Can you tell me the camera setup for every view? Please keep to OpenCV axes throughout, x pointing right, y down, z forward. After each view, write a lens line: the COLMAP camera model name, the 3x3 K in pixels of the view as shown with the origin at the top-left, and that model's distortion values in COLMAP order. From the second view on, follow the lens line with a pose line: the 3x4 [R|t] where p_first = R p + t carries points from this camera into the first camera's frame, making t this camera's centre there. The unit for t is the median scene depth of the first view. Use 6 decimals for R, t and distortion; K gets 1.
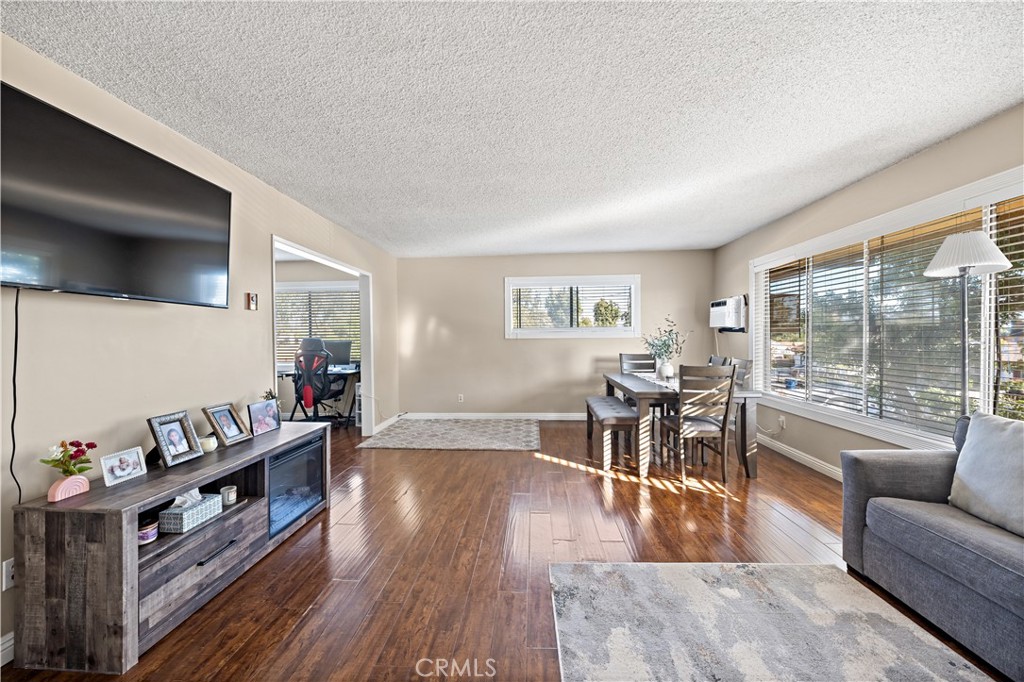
lens RADIAL K [[396.7, 0, 506.2], [0, 396.7, 340.4], [0, 0, 1]] dist [0.001045, -0.000368]
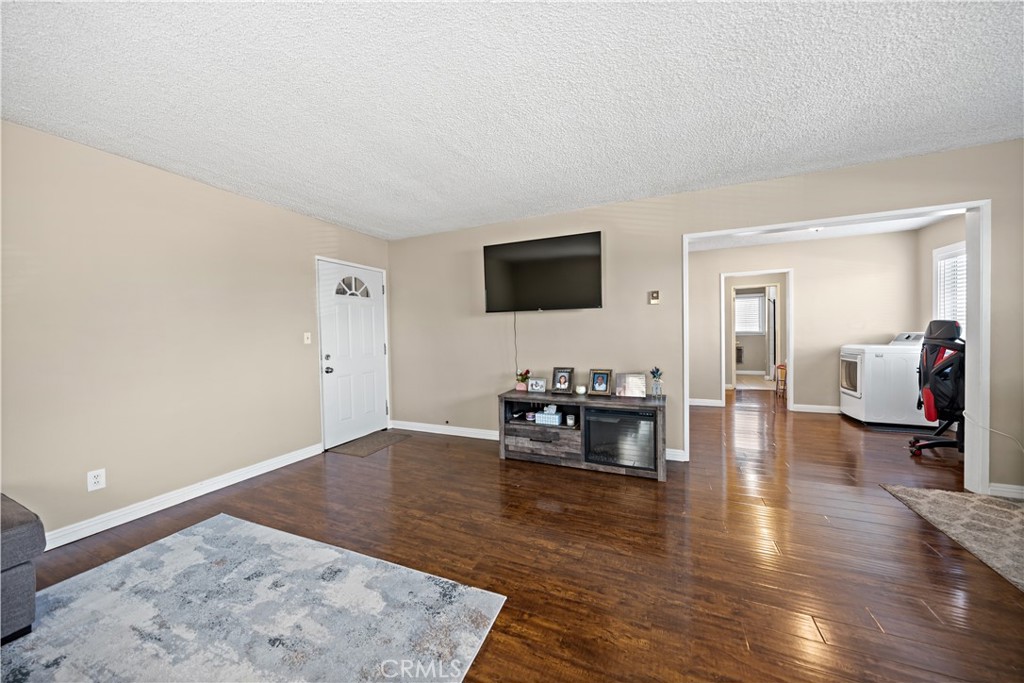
lens RADIAL K [[352.2, 0, 512.3], [0, 352.2, 342.4], [0, 0, 1]] dist [-0.001049, 0.000051]
pose [[-0.338298, 0.042517, -0.940078, 0.488685], [0.017548, 0.999090, 0.038872, -0.003524], [0.940875, -0.003346, -0.338737, 0.793833]]
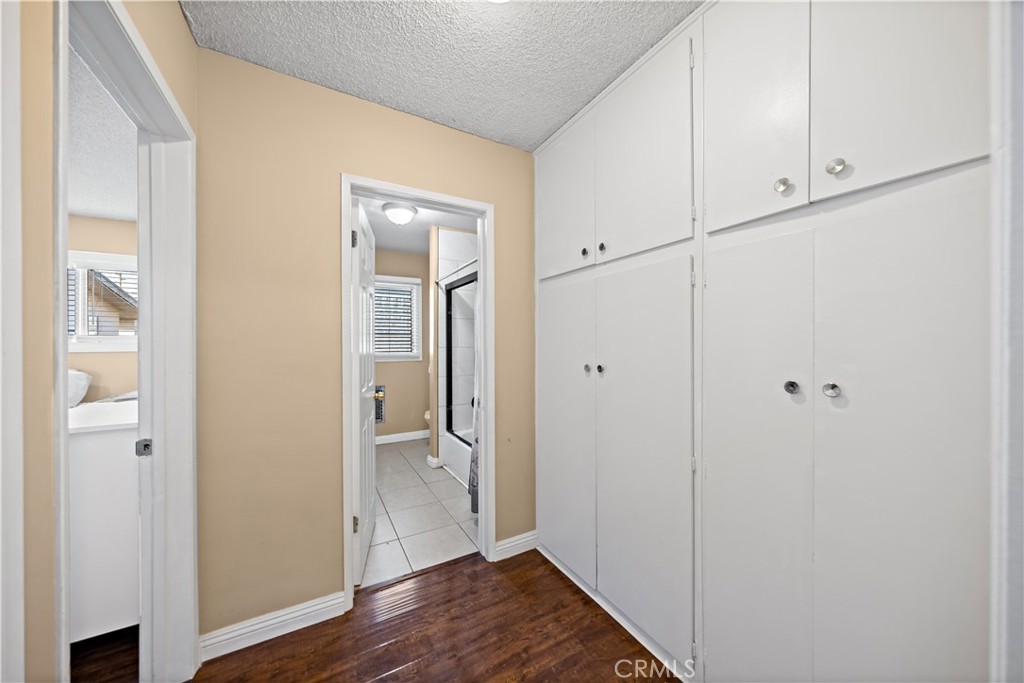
lens RADIAL K [[352.2, 0, 515.3], [0, 352.2, 343.7], [0, 0, 1]] dist [-0.001049, 0.000051]
pose [[0.564283, 0.008817, -0.825534, 0.151033], [-0.008453, 0.999952, 0.004902, -0.002999], [0.825538, 0.004212, 0.564331, 0.871287]]
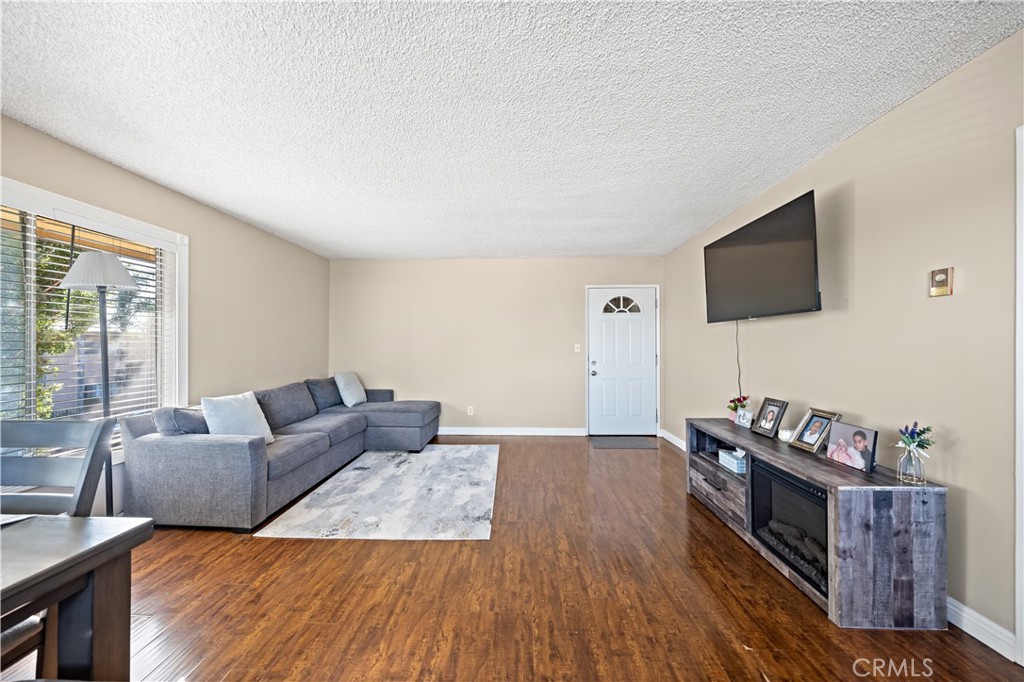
lens RADIAL K [[356.4, 0, 506.0], [0, 356.4, 344.9], [0, 0, 1]] dist [-0.000383, -0.000122]
pose [[-0.999431, 0.011993, -0.031522, 0.052543], [0.011853, 0.999919, 0.004634, -0.007508], [0.031575, 0.004258, -0.999492, 1.281041]]
